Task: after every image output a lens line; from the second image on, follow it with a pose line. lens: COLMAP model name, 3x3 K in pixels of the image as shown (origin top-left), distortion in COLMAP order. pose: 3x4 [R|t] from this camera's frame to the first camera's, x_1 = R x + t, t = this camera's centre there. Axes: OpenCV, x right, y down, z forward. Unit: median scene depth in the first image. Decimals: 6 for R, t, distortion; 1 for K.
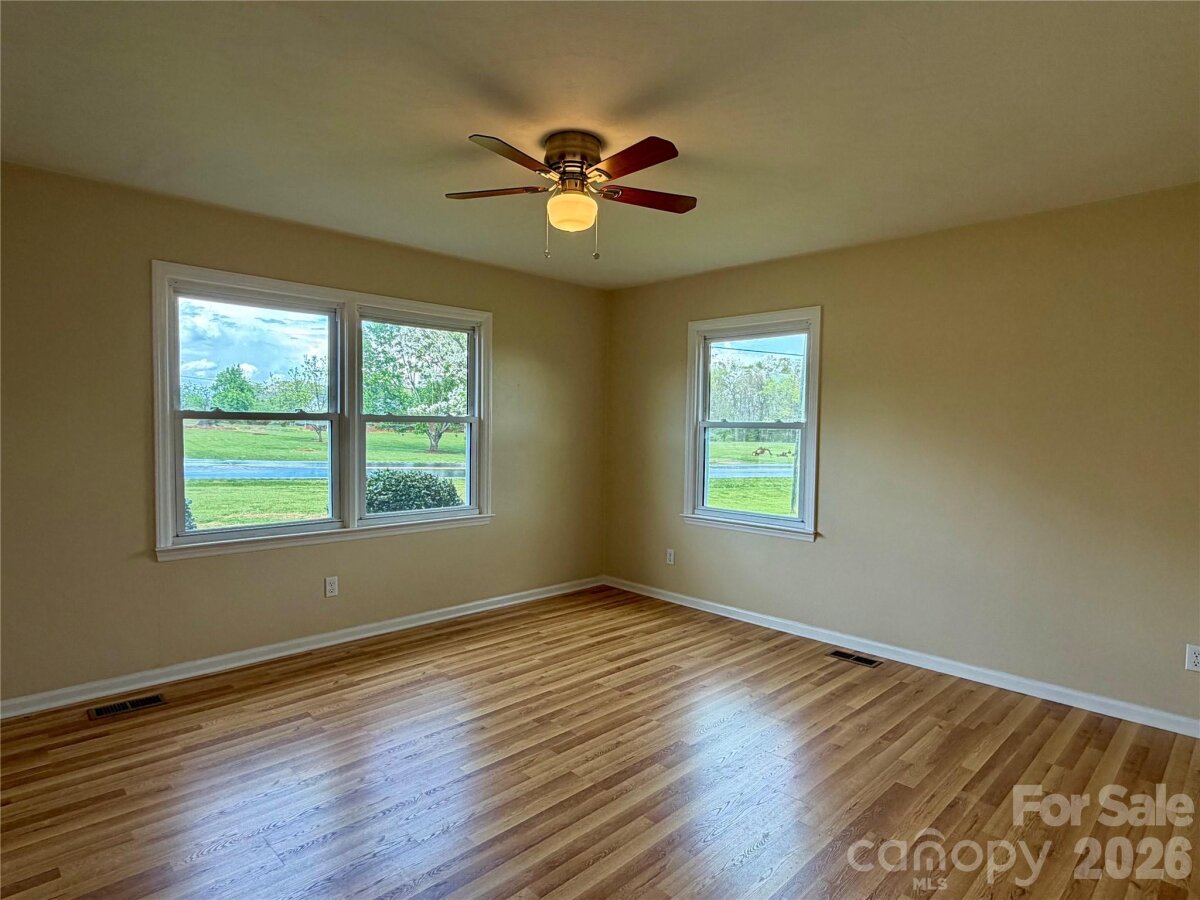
lens RADIAL K [[664.1, 0, 597.6], [0, 664.1, 451.1], [0, 0, 1]] dist [0.003609, 0.001702]
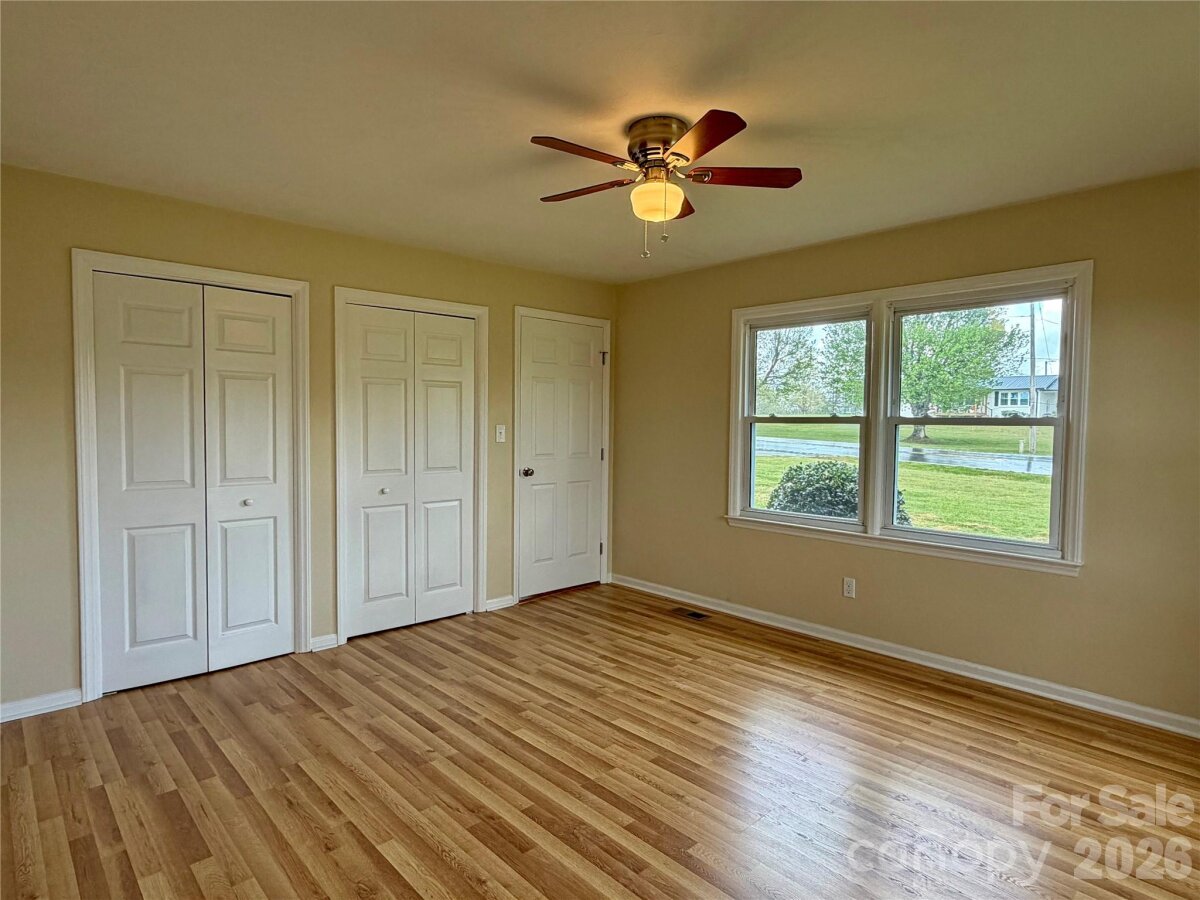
lens RADIAL K [[664.1, 0, 597.6], [0, 664.1, 451.1], [0, 0, 1]] dist [0.003609, 0.001702]
pose [[-0.024519, 0.031804, -0.999193, 0.657038], [-0.049366, 0.998236, 0.032985, -0.019653], [0.998480, 0.050134, -0.022906, 0.671245]]
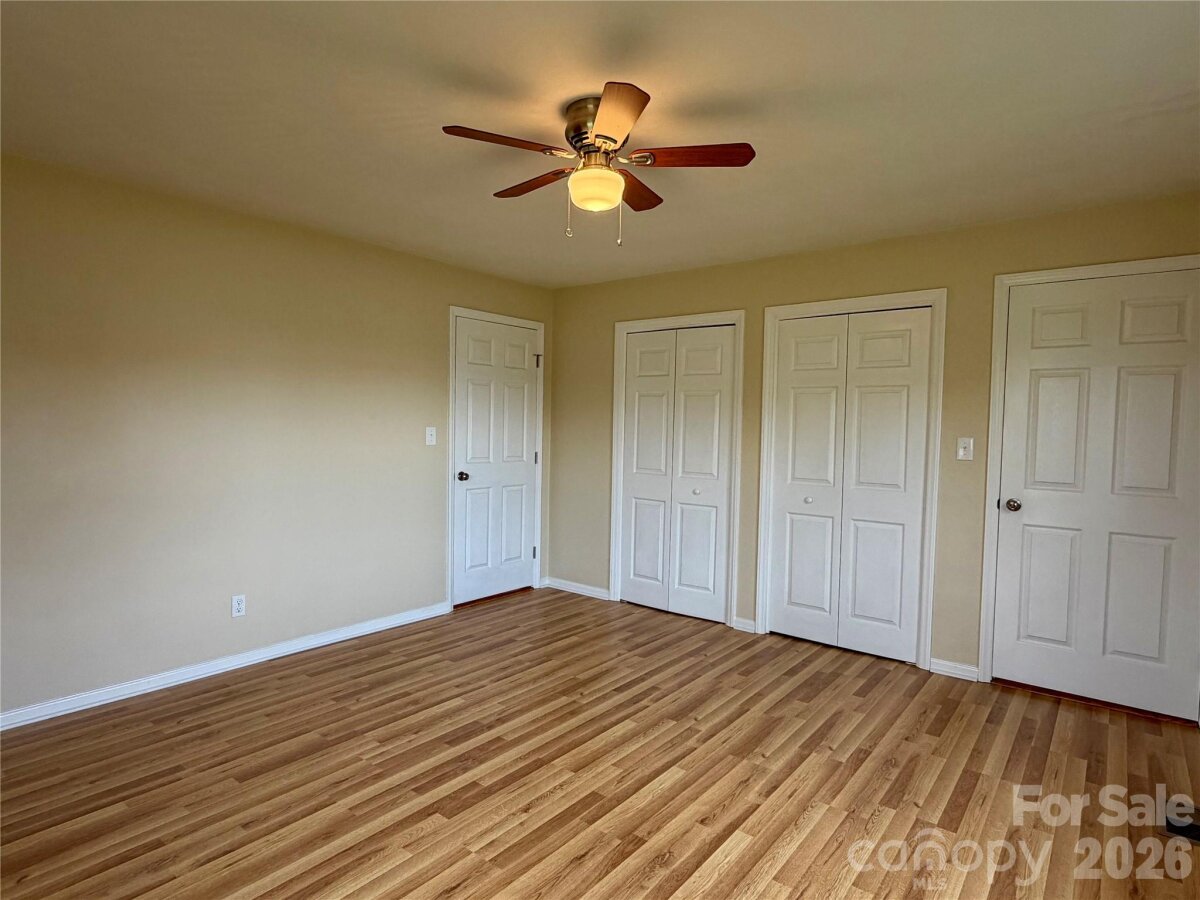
lens RADIAL K [[664.1, 0, 597.6], [0, 664.1, 451.1], [0, 0, 1]] dist [0.003609, 0.001702]
pose [[-0.991795, -0.026488, -0.125067, 0.044476], [-0.036445, 0.996286, 0.078009, -0.054003], [0.122536, 0.081927, -0.989077, 1.347378]]
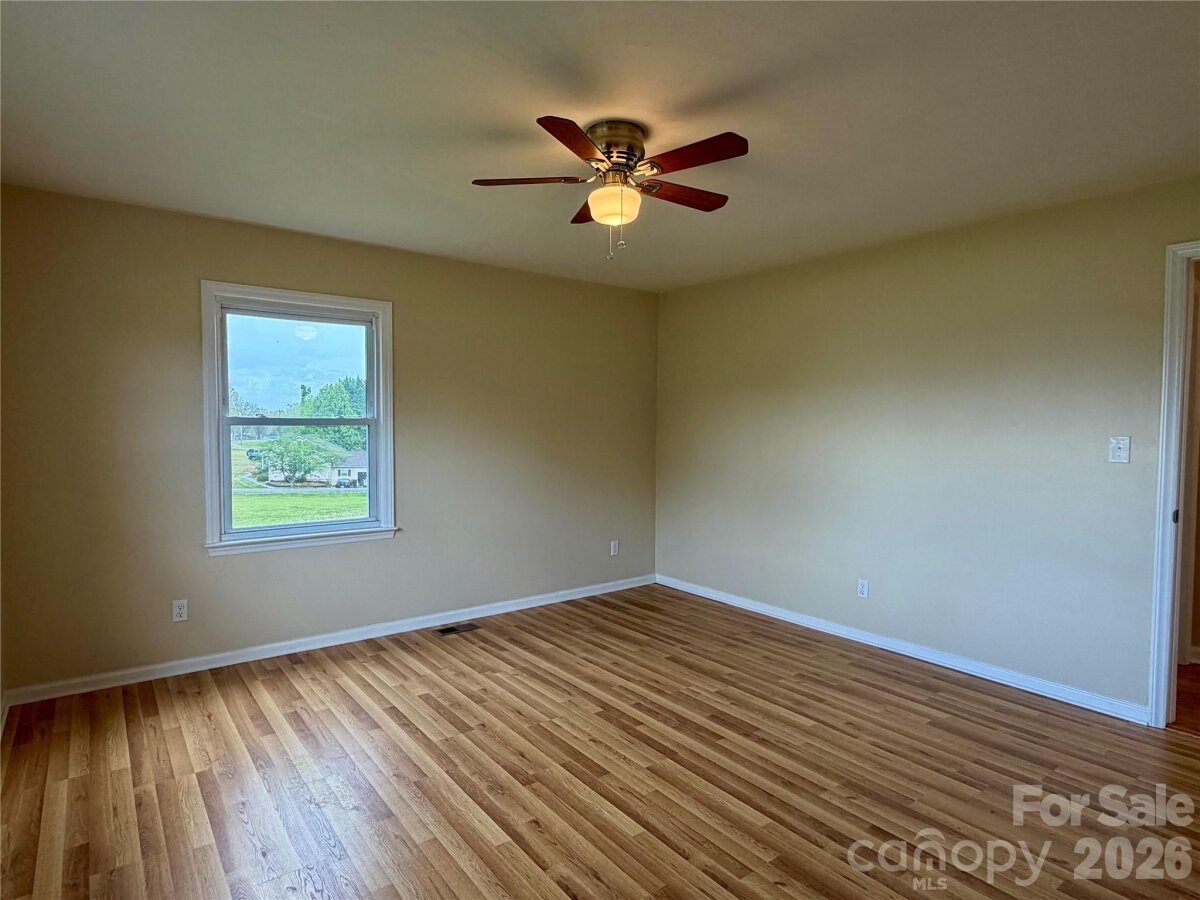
lens RADIAL K [[661.0, 0, 594.8], [0, 661.0, 454.5], [0, 0, 1]] dist [0.002814, 0.001038]
pose [[0.126109, -0.059254, 0.990245, -0.706308], [0.036445, 0.997817, 0.055065, -0.037863], [-0.991347, 0.029145, 0.127993, 0.644666]]
